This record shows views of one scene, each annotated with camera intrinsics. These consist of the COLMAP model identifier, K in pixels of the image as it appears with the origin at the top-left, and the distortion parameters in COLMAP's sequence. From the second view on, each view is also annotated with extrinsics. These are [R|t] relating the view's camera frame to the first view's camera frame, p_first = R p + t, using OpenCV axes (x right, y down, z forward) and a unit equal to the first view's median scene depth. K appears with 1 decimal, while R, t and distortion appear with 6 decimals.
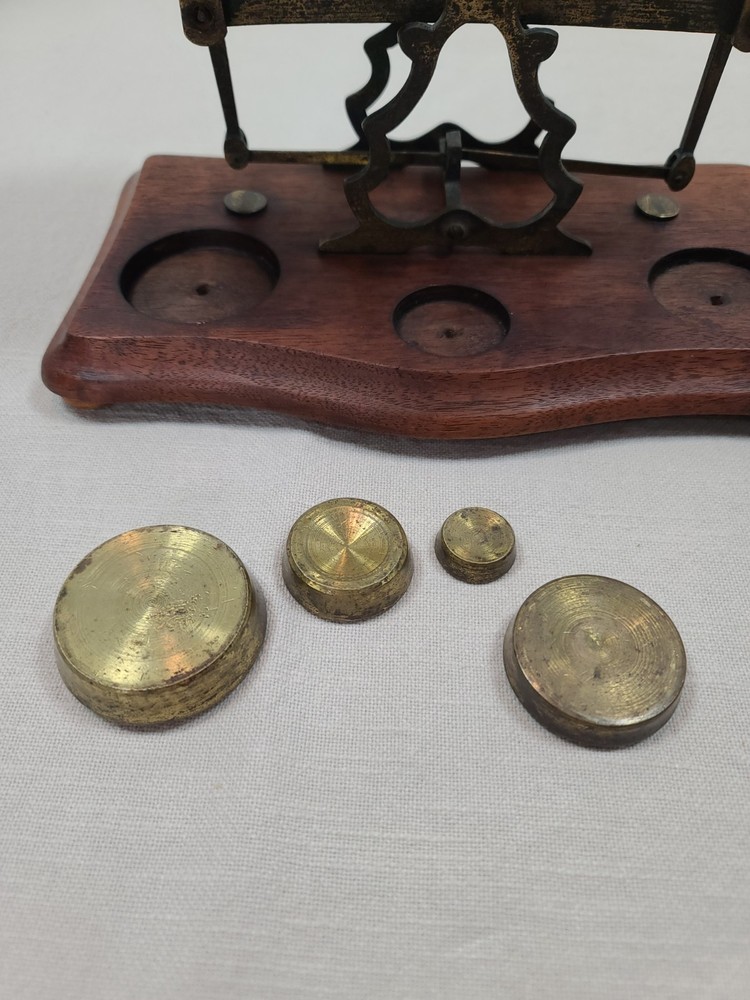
lens RADIAL K [[807.5, 0, 372.3], [0, 807.5, 513.0], [0, 0, 1]] dist [0.015497, 0.001874]
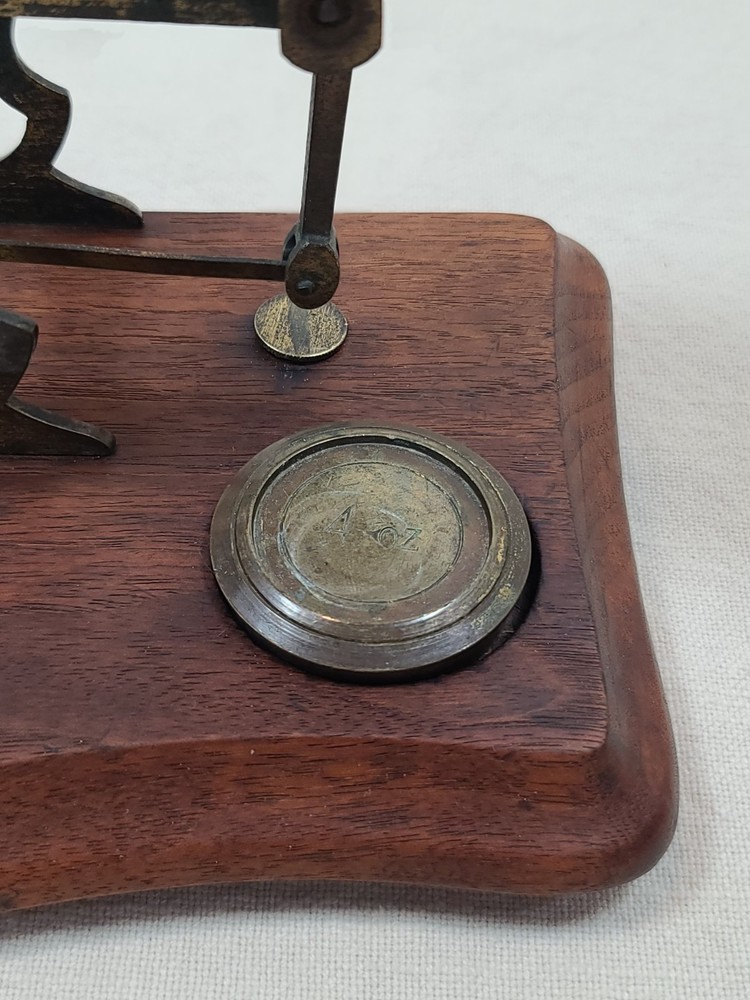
lens RADIAL K [[1380.9, 0, 375.0], [0, 1380.9, 500.0], [0, 0, 1]] dist [0.003363, -0.120089]
pose [[0.999565, 0.007863, 0.028421, 0.418155], [-0.007118, 0.999631, -0.026230, -0.293326], [-0.028616, 0.026017, 0.999252, 0.261173]]
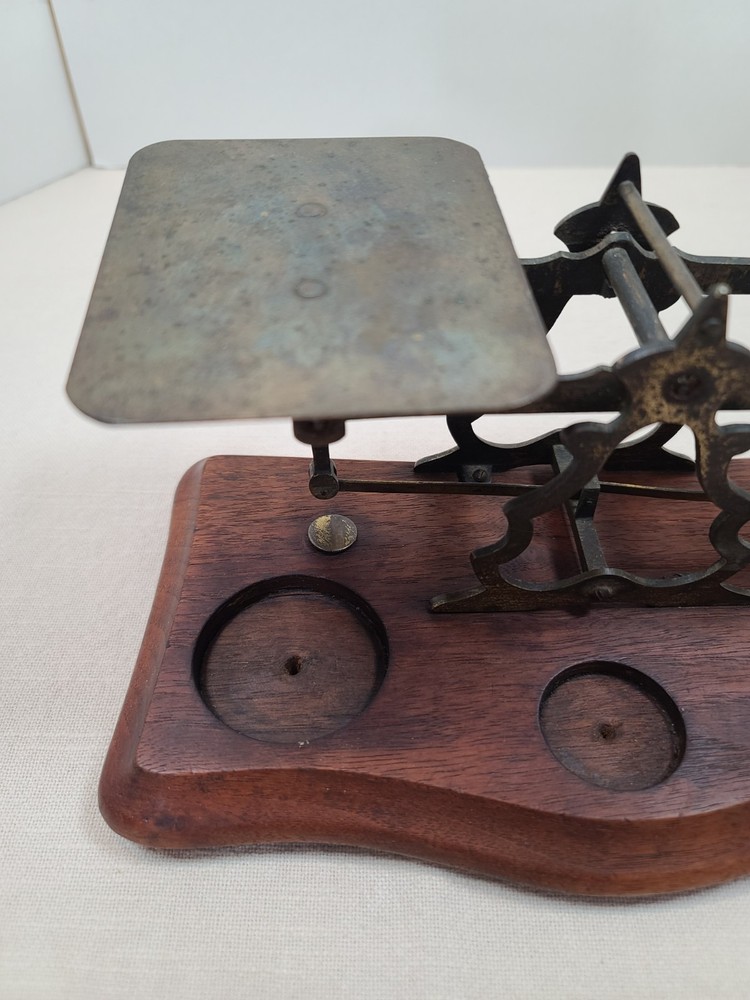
lens RADIAL K [[777.3, 0, 375.0], [0, 777.3, 500.0], [0, 0, 1]] dist [-0.047736, 0.115906]
pose [[0.998933, -0.032393, 0.032909, -0.156267], [0.034101, 0.998026, -0.052734, -0.423504], [-0.031136, 0.053800, 0.998066, 0.214653]]
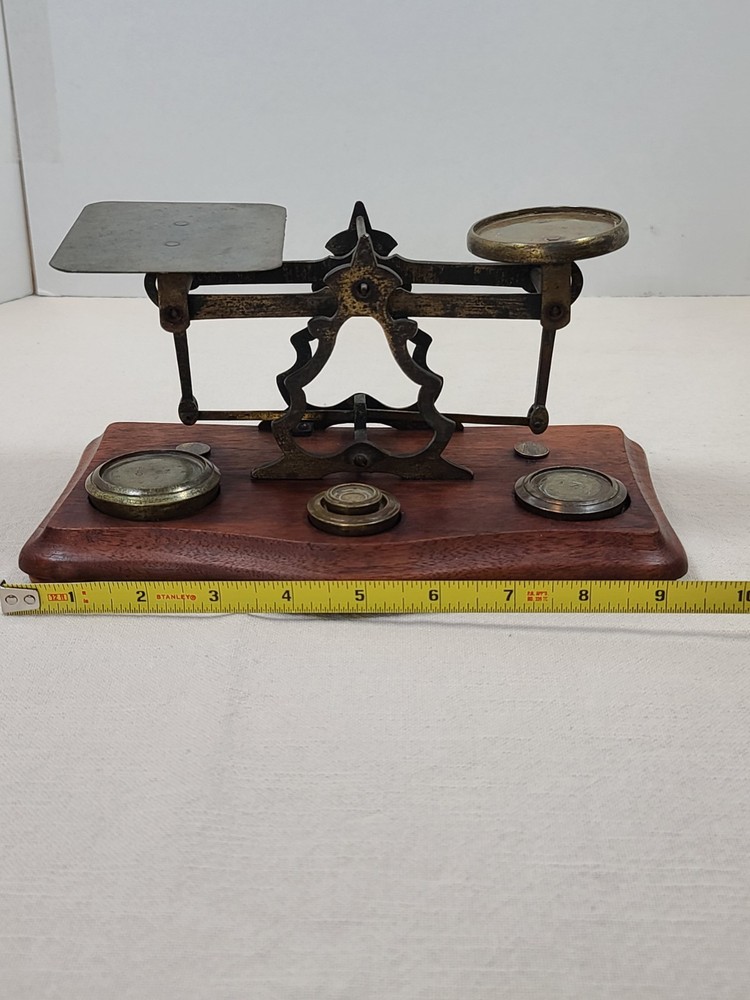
lens RADIAL K [[1380.9, 0, 375.0], [0, 1380.9, 500.0], [0, 0, 1]] dist [0.003363, -0.120089]
pose [[0.999899, -0.011921, 0.007689, 0.112051], [0.014099, 0.894838, -0.446169, 0.689158], [-0.001562, 0.446233, 0.894916, -0.925274]]
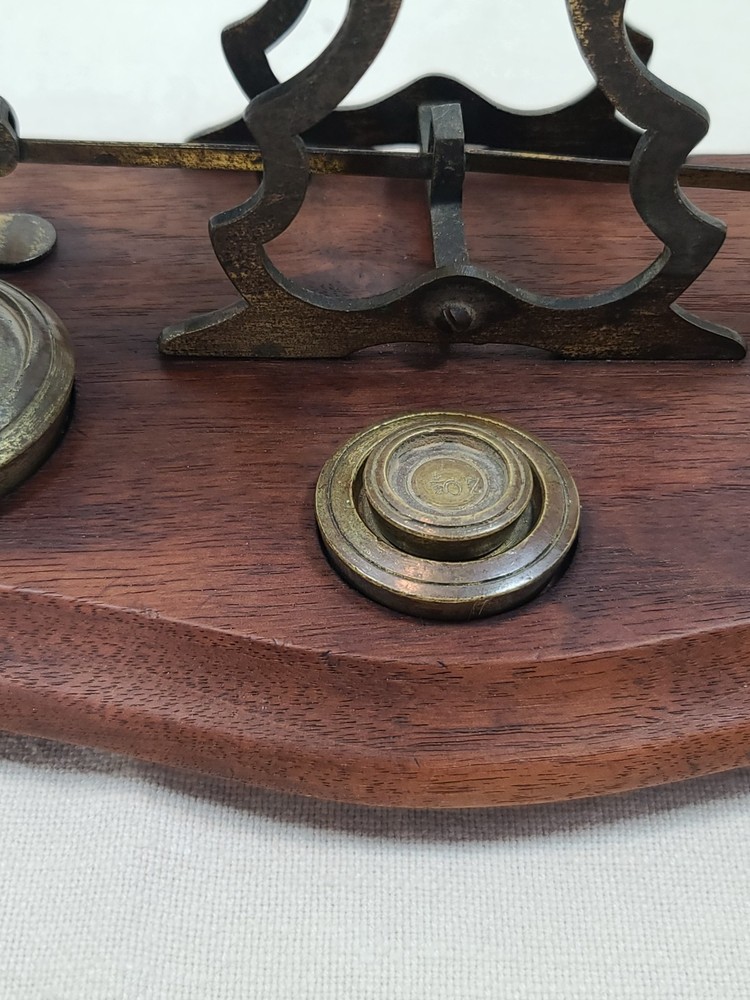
lens RADIAL K [[1380.9, 0, 375.0], [0, 1380.9, 500.0], [0, 0, 1]] dist [0.003363, -0.120089]
pose [[0.999518, -0.010845, 0.029095, 0.034620], [0.012993, 0.997120, -0.074717, -0.191883], [-0.028201, 0.075059, 0.996780, 0.227696]]
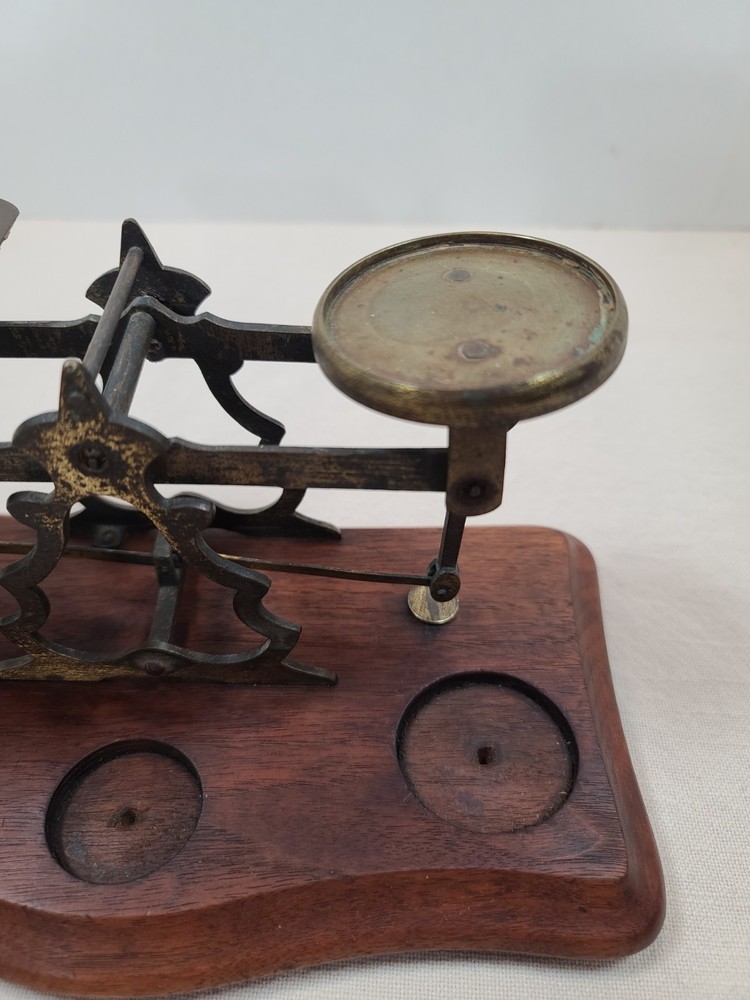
lens RADIAL K [[781.6, 0, 375.0], [0, 781.6, 500.0], [0, 0, 1]] dist [0.001208, -0.001416]
pose [[0.999982, 0.002773, -0.005366, 0.333777], [-0.003343, 0.993997, -0.109354, -0.442371], [0.005030, 0.109370, 0.993988, 0.227580]]
